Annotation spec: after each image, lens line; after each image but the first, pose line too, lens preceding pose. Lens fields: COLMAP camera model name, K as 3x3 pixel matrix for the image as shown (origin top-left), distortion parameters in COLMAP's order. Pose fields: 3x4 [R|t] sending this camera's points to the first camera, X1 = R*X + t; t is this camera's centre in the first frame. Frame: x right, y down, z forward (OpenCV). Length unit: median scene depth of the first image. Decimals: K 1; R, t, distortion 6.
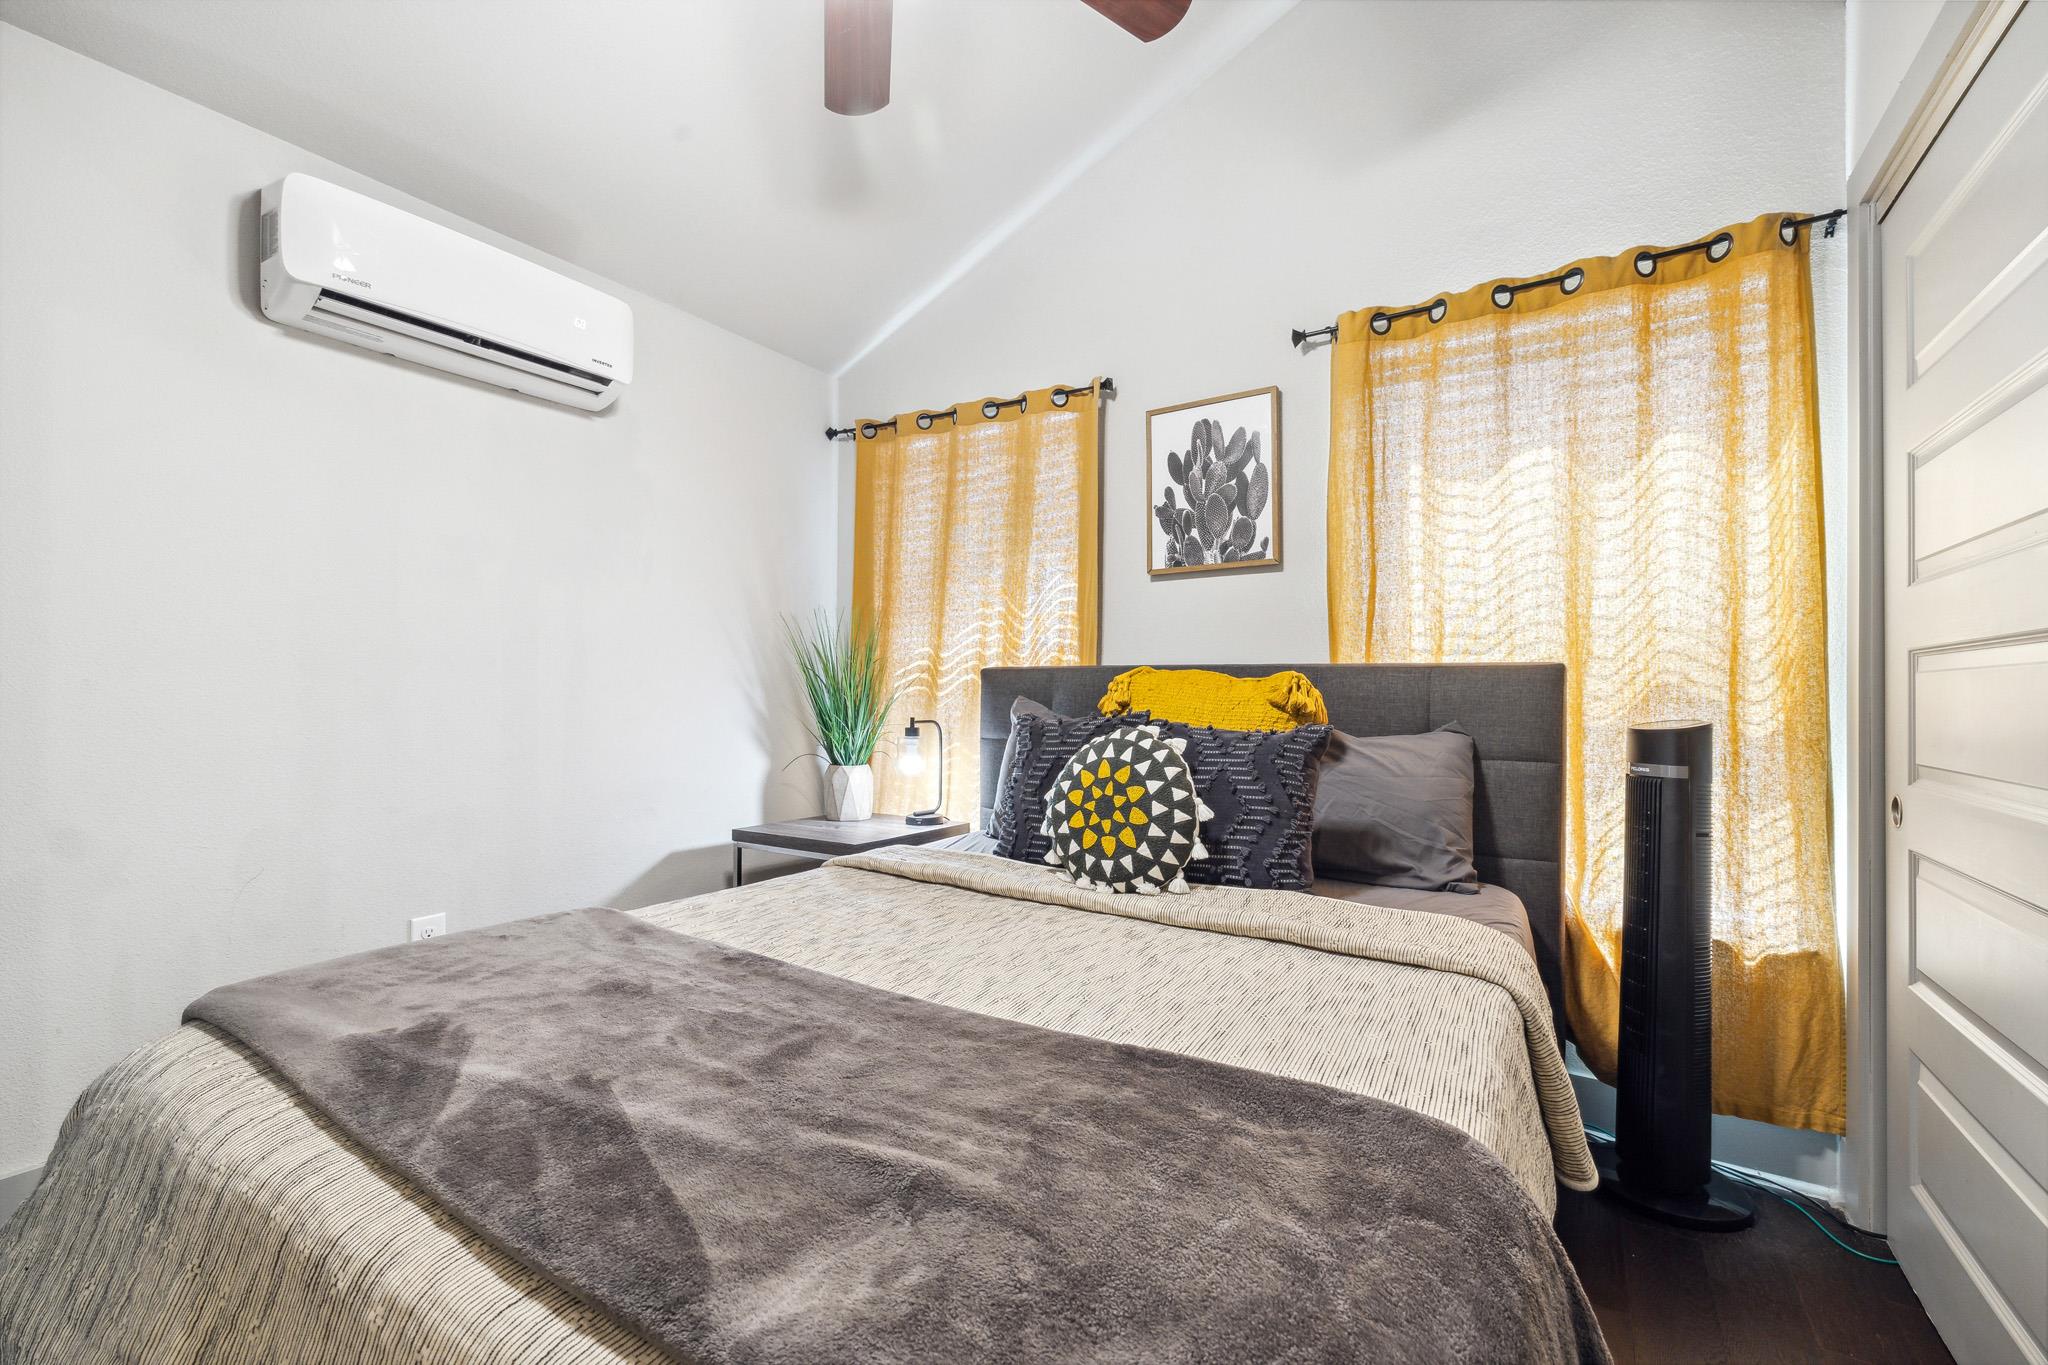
lens RADIAL K [[827.2, 0, 1018.7], [0, 827.2, 679.8], [0, 0, 1]] dist [-0.000241, 0.000120]
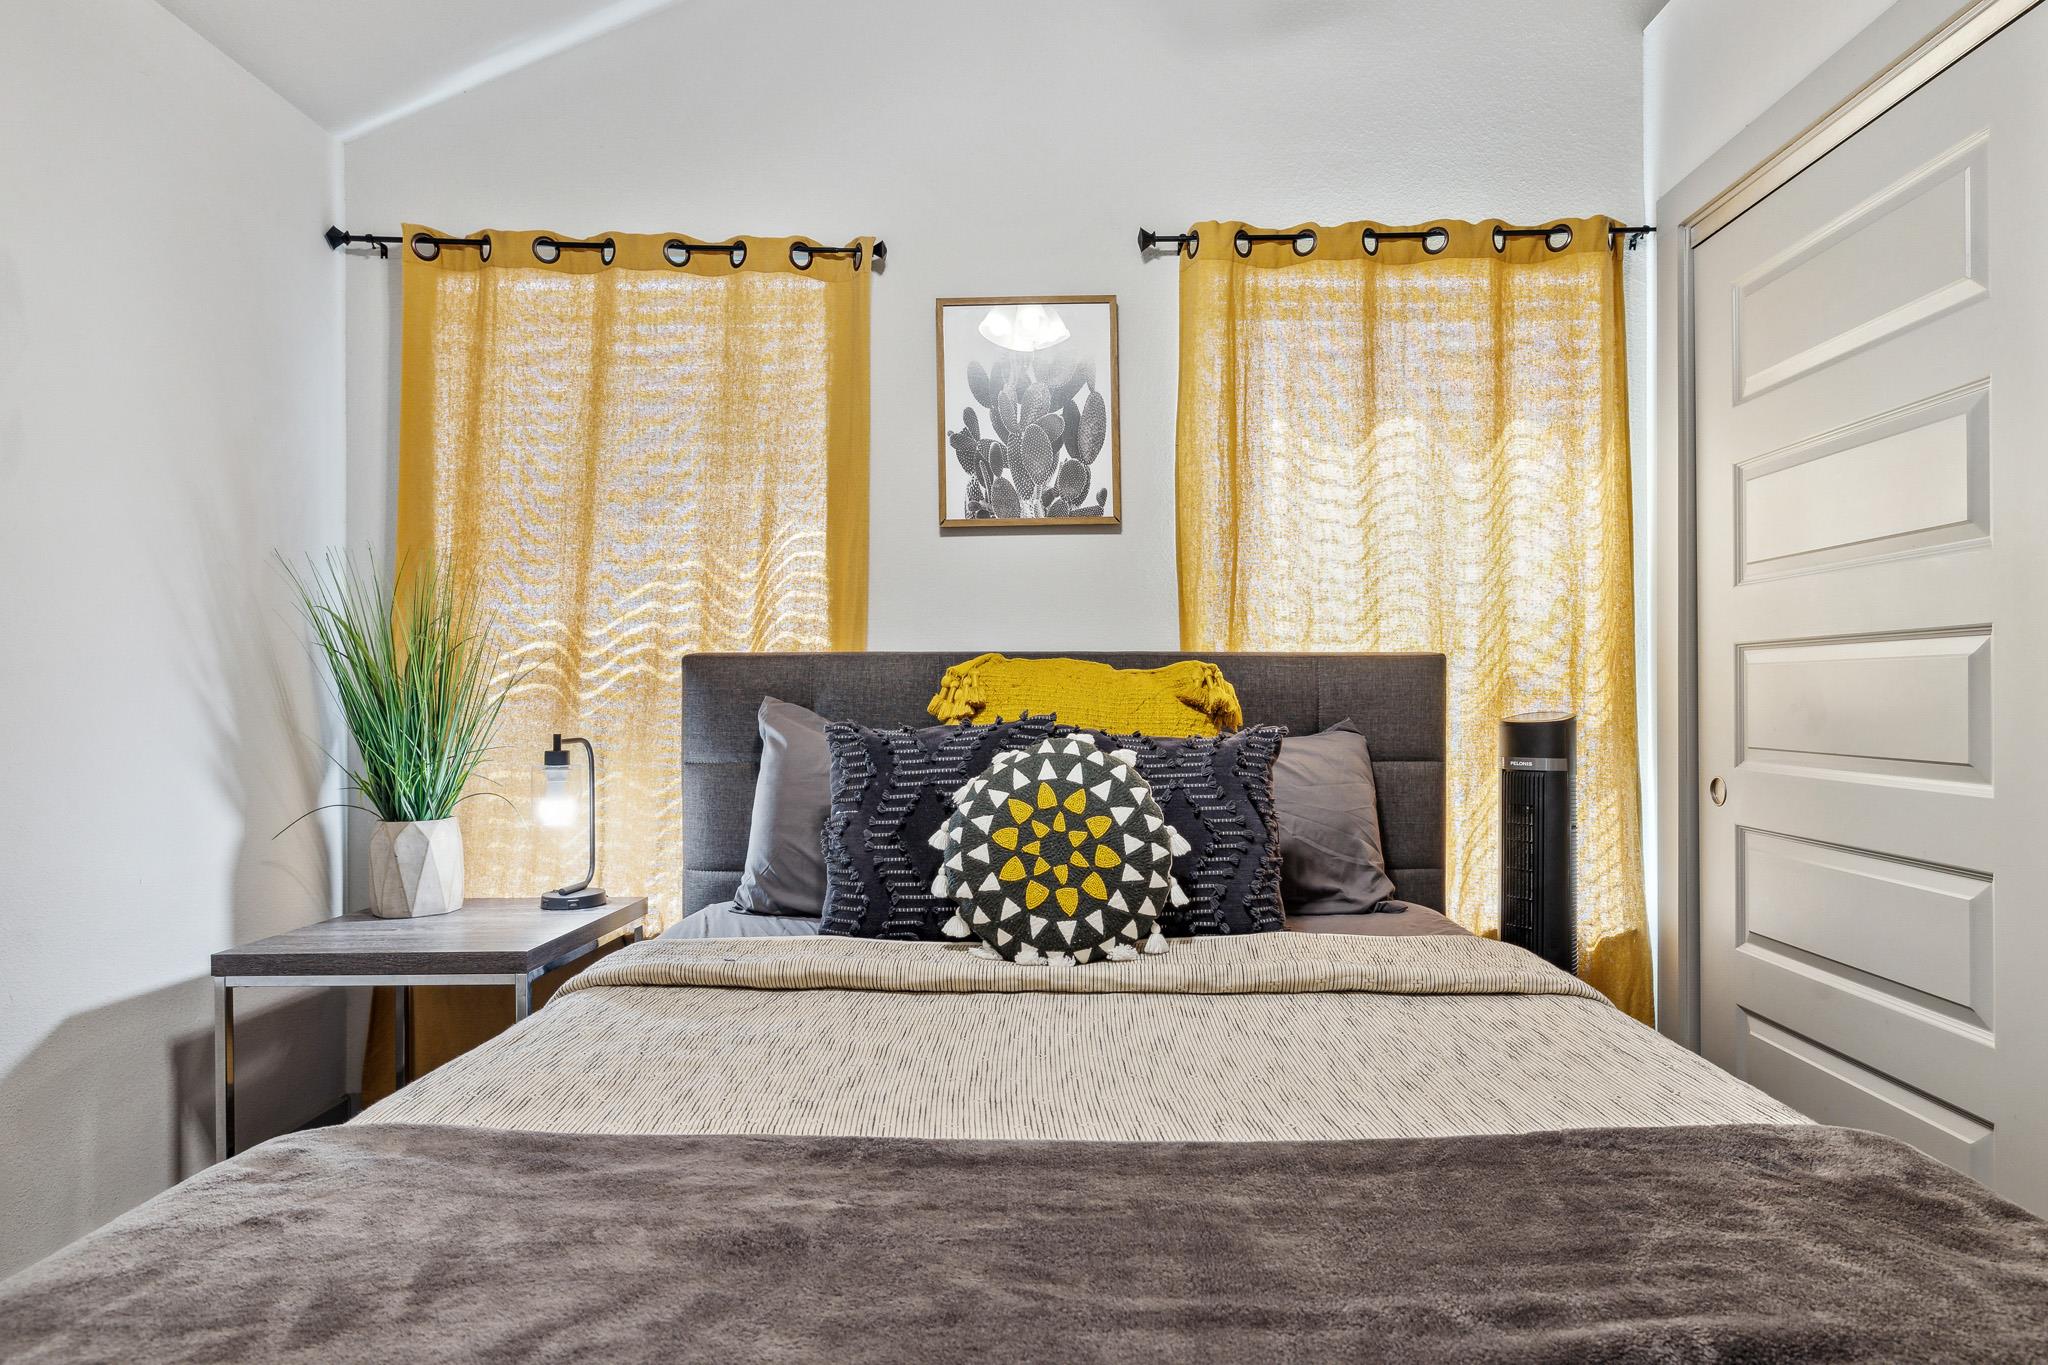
lens RADIAL K [[1135.6, 0, 1024.0], [0, 1135.6, 682.5], [0, 0, 1]] dist [-0.001975, 0.000497]
pose [[0.853744, -0.005507, 0.520664, -0.395923], [0.001343, 0.999964, 0.008376, 0.001027], [-0.520691, -0.006452, 0.853721, 0.155518]]
